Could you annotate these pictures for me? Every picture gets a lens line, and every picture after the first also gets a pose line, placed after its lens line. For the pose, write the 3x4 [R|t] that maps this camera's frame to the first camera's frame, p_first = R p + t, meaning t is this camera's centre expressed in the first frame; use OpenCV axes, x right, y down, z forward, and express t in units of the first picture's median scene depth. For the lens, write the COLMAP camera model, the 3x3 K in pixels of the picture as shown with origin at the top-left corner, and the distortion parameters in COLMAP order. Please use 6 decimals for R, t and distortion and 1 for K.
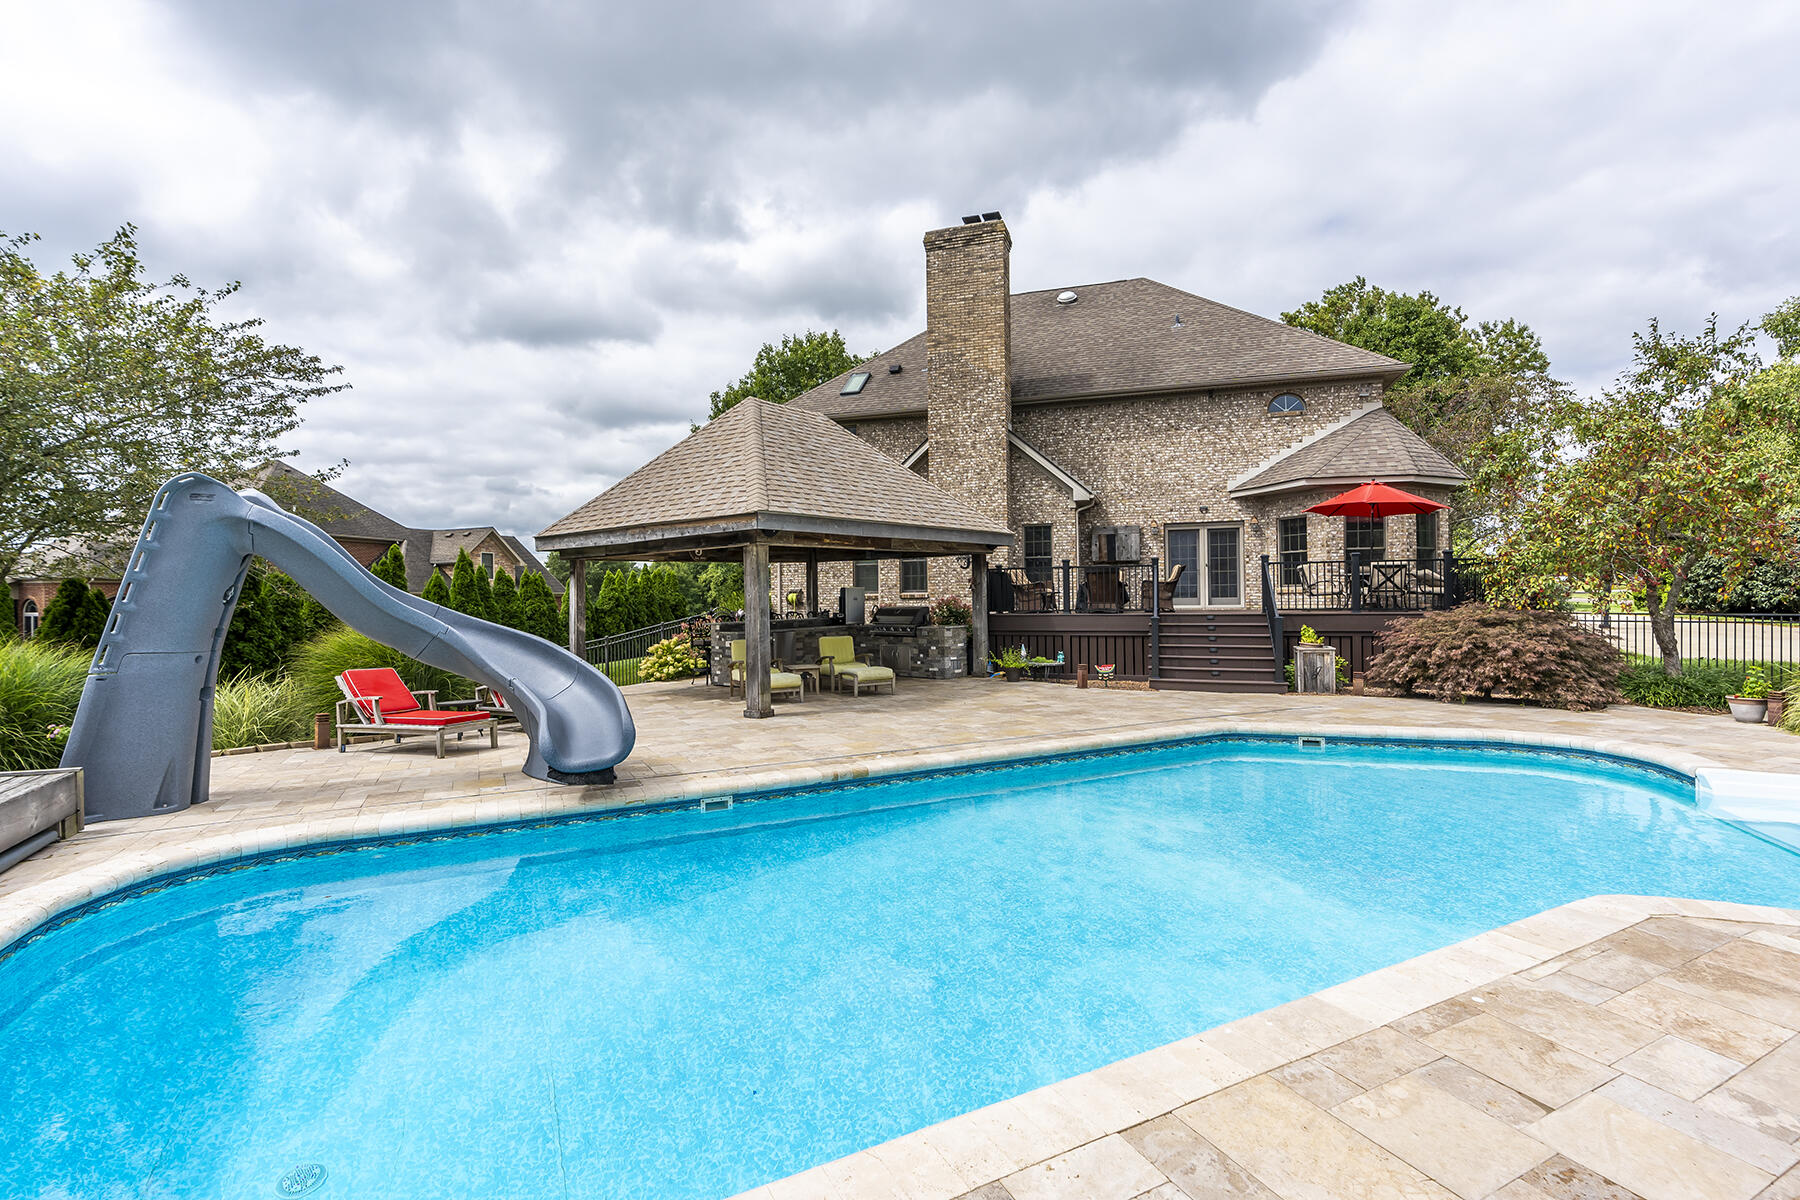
lens RADIAL K [[904.1, 0, 901.0], [0, 904.1, 567.7], [0, 0, 1]] dist [0.000989, 0.000138]
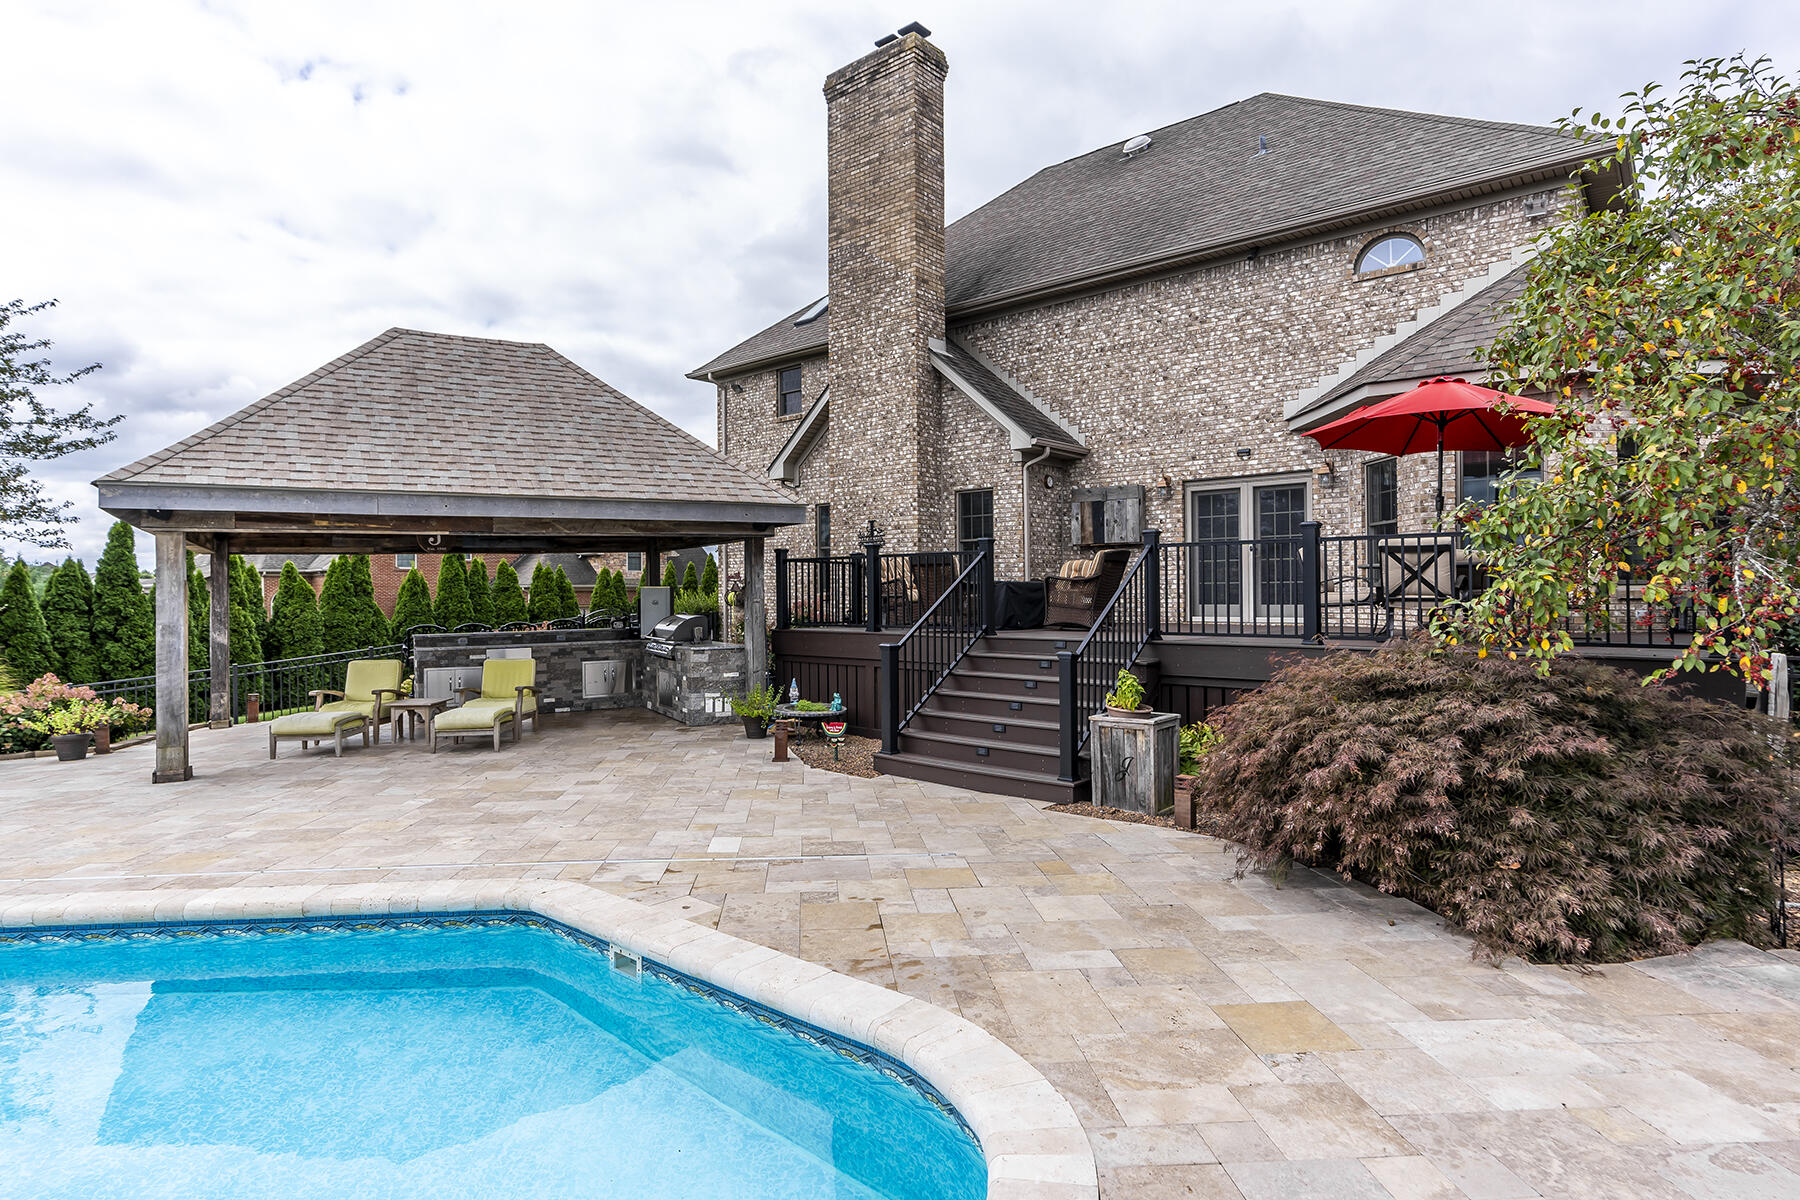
lens RADIAL K [[998.3, 0, 891.6], [0, 998.3, 575.6], [0, 0, 1]] dist [-0.003563, -0.001570]
pose [[0.912683, -0.001331, -0.408666, 0.392653], [0.010375, 0.999748, 0.019916, -0.000535], [0.408536, -0.022417, 0.912467, 0.315251]]
